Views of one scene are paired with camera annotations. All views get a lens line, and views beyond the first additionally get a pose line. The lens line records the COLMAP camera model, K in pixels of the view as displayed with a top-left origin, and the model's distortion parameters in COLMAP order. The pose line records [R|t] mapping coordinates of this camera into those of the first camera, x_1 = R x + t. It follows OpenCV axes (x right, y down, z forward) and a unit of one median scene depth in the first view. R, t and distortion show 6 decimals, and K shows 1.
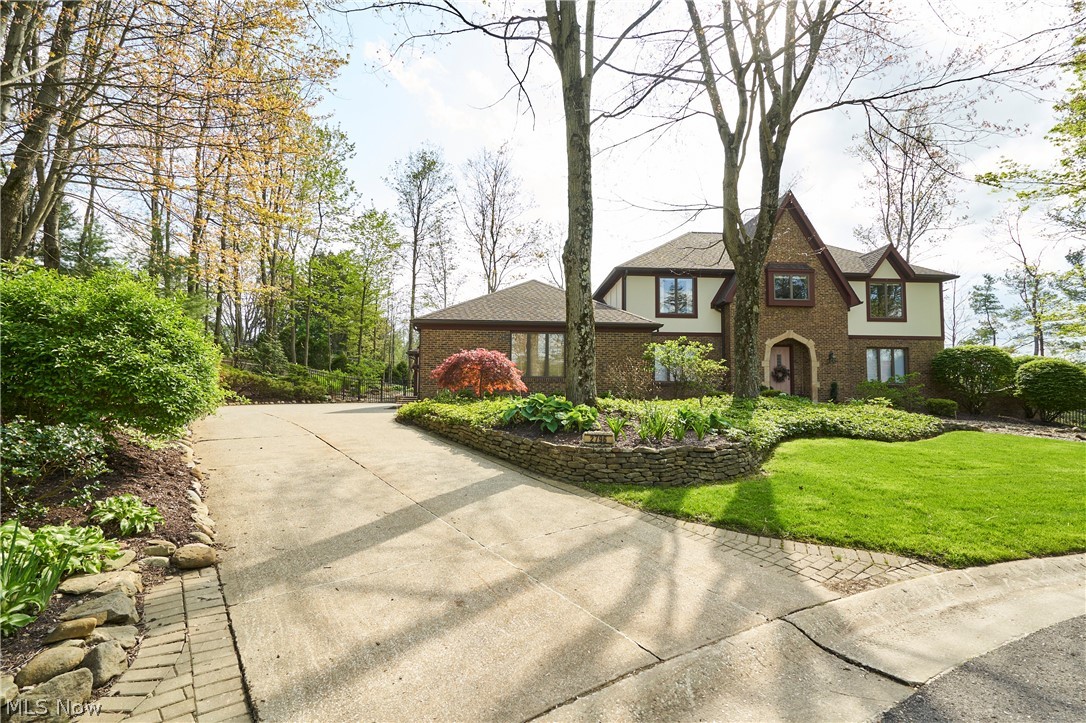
lens RADIAL K [[502.8, 0, 543.7], [0, 502.8, 364.2], [0, 0, 1]] dist [-0.001121, 0.000561]
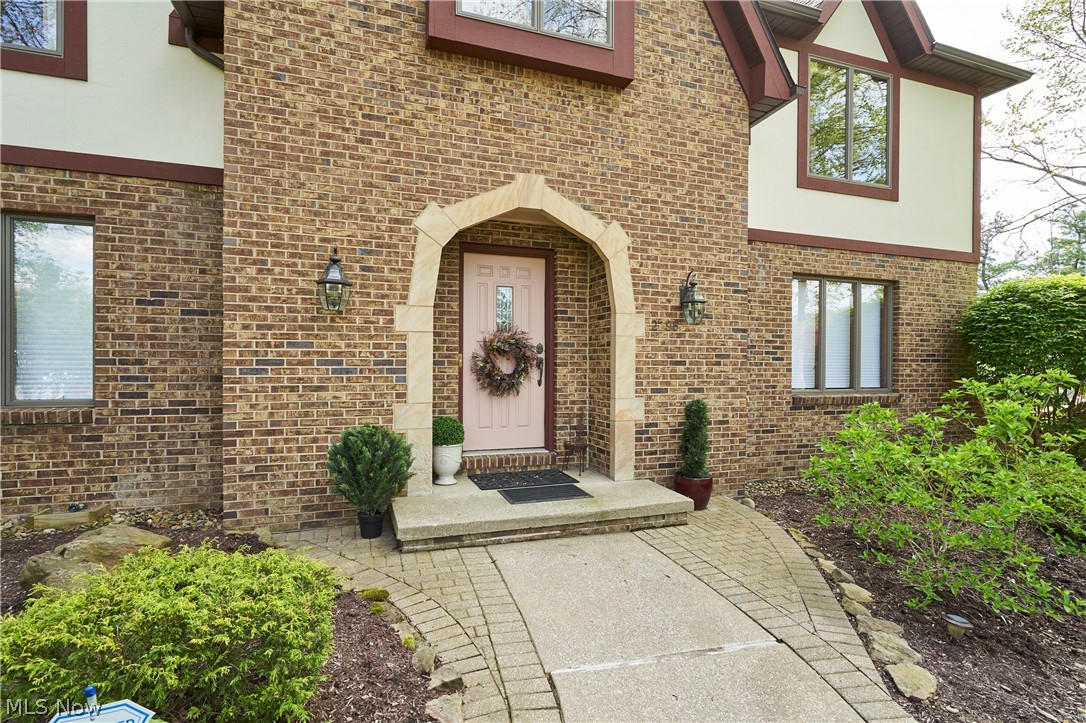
lens RADIAL K [[535.4, 0, 538.7], [0, 535.4, 368.4], [0, 0, 1]] dist [-0.001204, 0.000734]
pose [[0.963286, -0.002913, 0.268460, 0.416471], [-0.016256, 0.997474, 0.069153, 0.003363], [-0.267984, -0.070978, 0.960805, 0.739888]]
